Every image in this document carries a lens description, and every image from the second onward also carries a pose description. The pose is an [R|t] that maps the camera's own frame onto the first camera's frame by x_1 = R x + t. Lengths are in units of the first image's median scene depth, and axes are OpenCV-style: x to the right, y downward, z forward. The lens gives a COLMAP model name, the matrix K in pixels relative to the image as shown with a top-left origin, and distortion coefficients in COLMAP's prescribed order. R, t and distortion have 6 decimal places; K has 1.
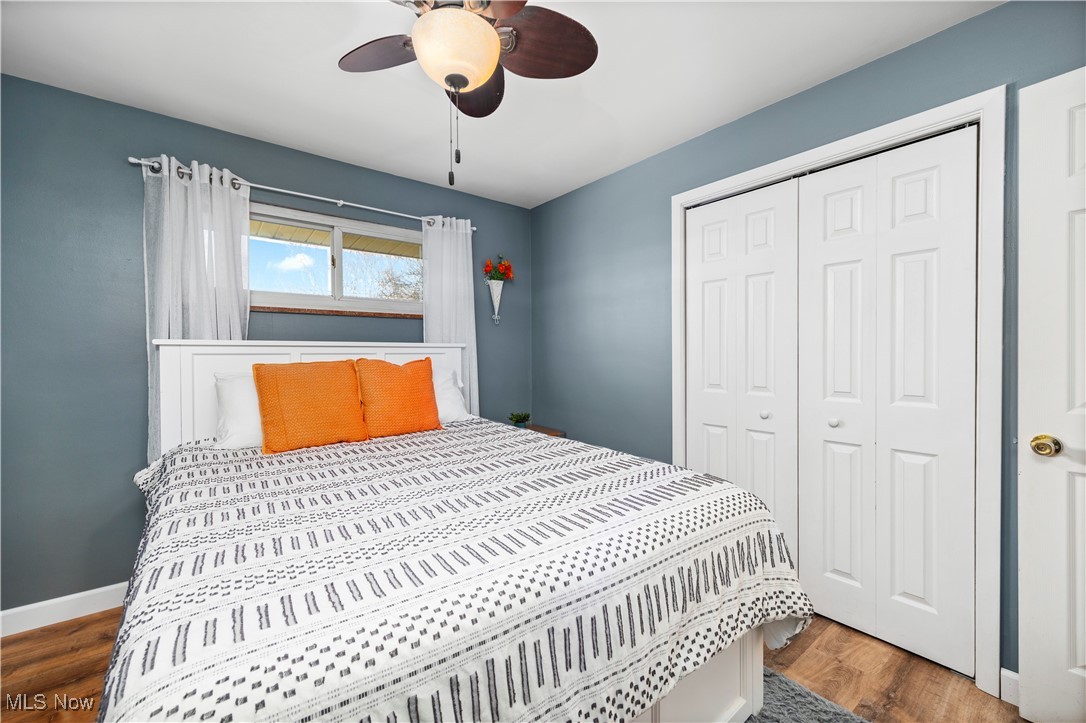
lens RADIAL K [[441.5, 0, 543.0], [0, 441.5, 361.5], [0, 0, 1]] dist [0.008455, -0.000442]
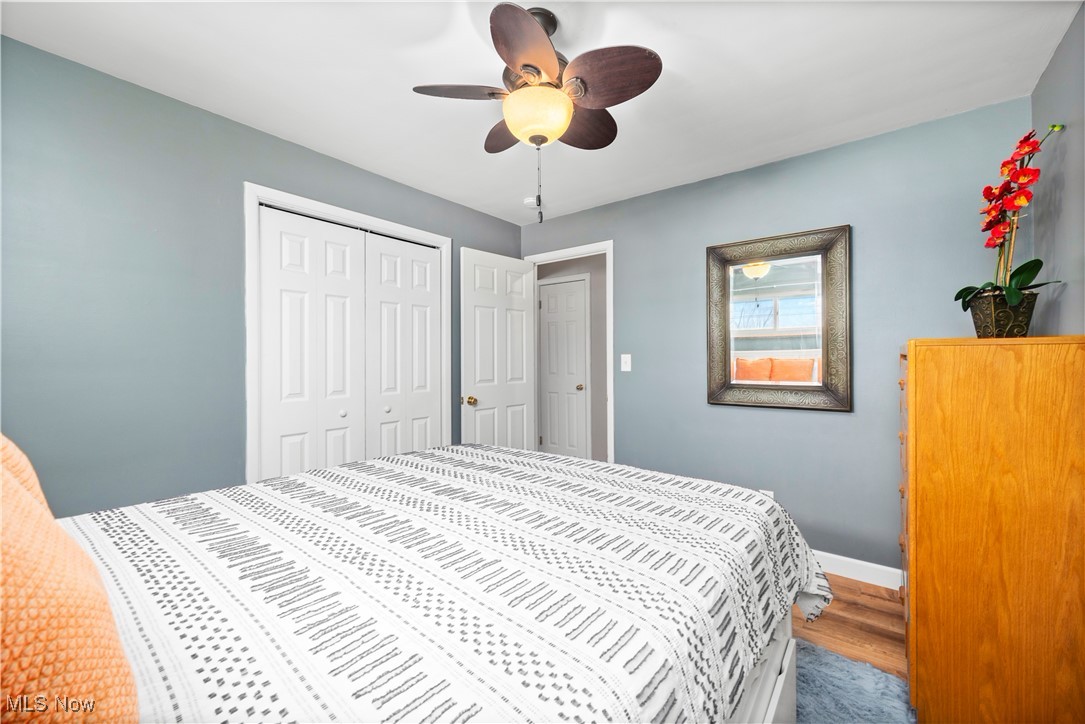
lens RADIAL K [[441.1, 0, 542.5], [0, 441.1, 362.0], [0, 0, 1]] dist [0.008455, -0.000442]
pose [[-0.239039, -0.002722, 0.971006, -0.526421], [0.014516, 0.999874, 0.006377, -0.012509], [-0.970902, 0.015620, -0.238969, 0.491151]]
